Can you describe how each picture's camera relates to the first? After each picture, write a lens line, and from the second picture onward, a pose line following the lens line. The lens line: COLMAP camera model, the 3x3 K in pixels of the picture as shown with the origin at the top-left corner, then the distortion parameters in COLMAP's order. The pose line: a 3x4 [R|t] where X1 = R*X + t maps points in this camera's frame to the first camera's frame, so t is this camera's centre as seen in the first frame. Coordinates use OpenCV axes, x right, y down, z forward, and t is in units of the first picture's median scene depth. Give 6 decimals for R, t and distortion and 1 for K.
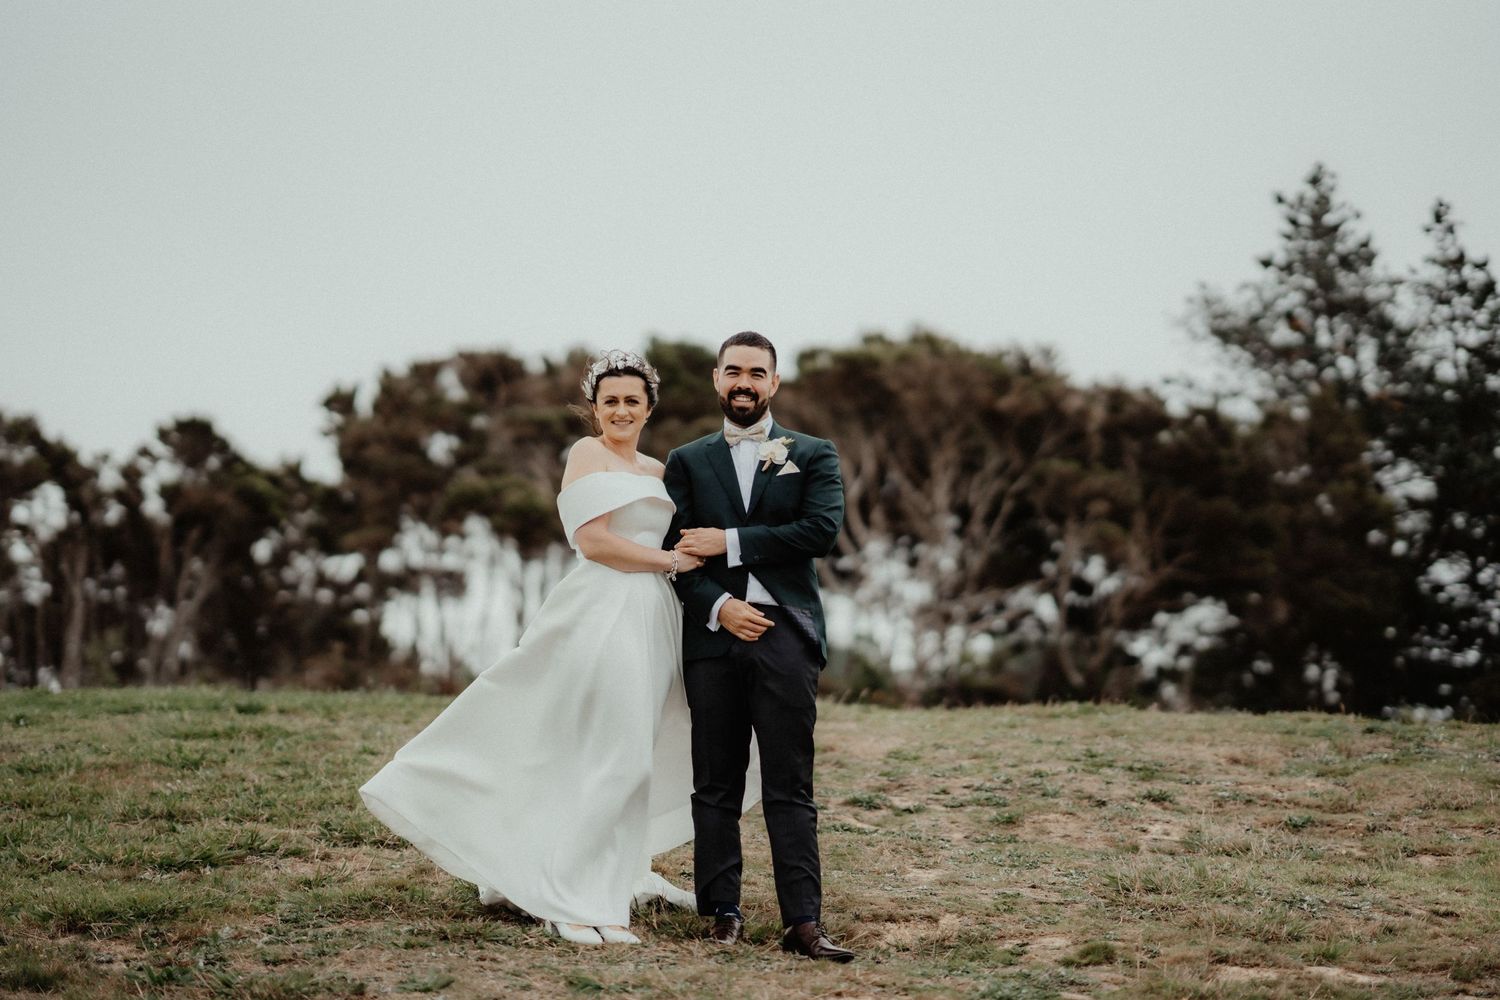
lens RADIAL K [[3673.0, 0, 750.0], [0, 3673.0, 500.0], [0, 0, 1]] dist [0.111058, 0.141805]
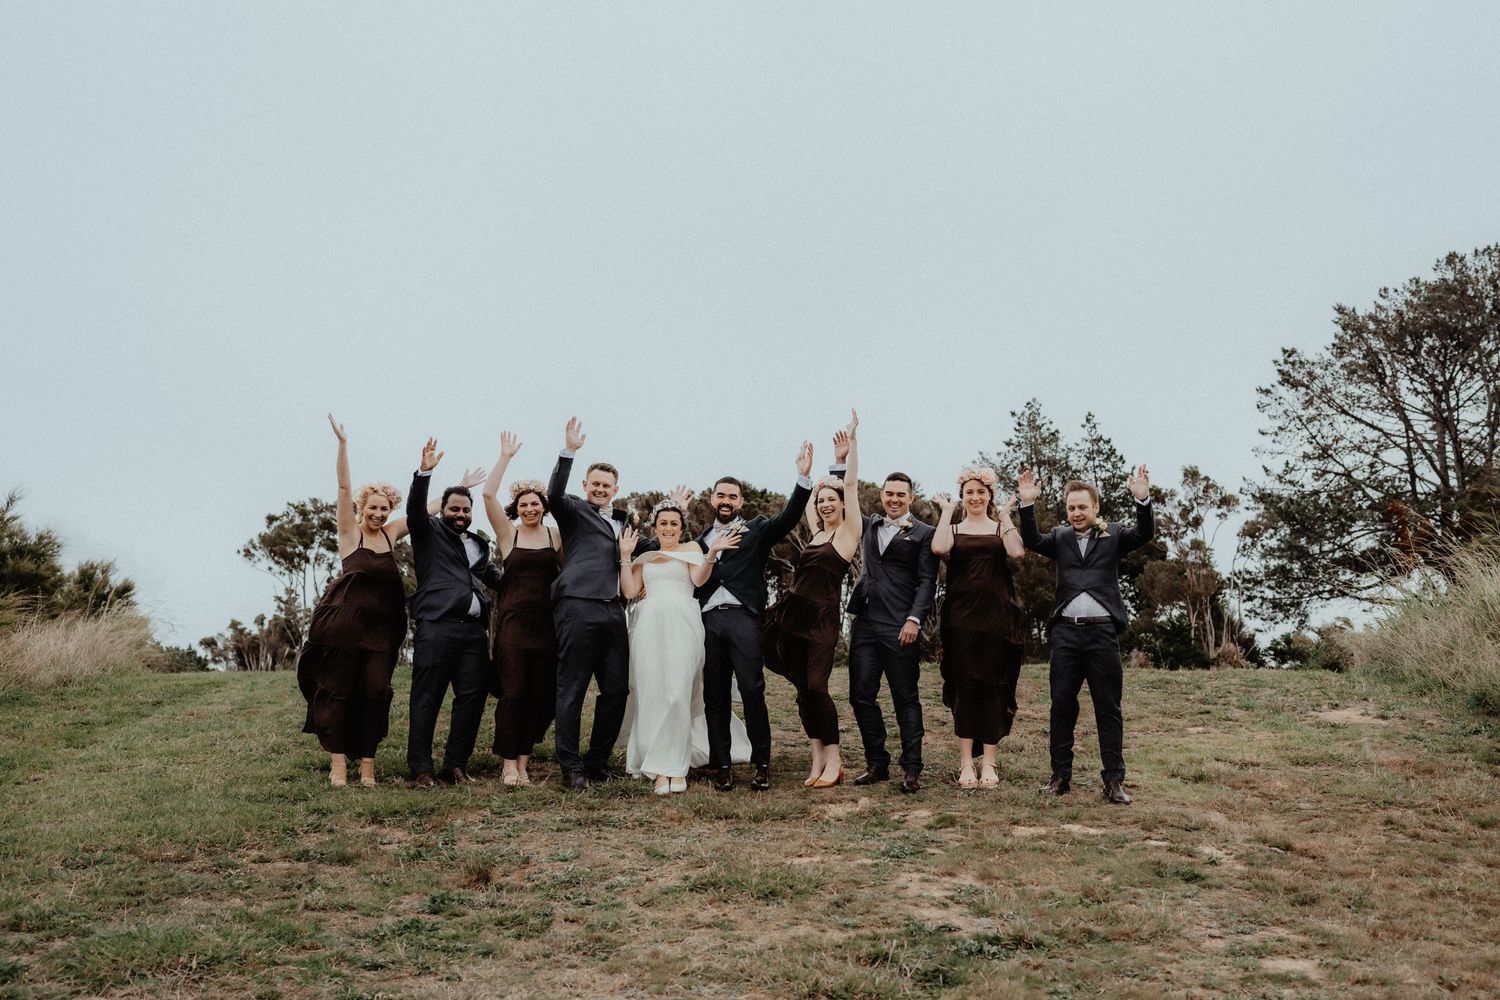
lens RADIAL K [[1466.0, 0, 769.4], [0, 1466.0, 478.3], [0, 0, 1]] dist [-0.048512, 0.145103]
pose [[0.999629, -0.023041, -0.014501, 0.021690], [0.022341, 0.998658, -0.046717, -0.012554], [0.015558, 0.046376, 0.998803, 0.270135]]
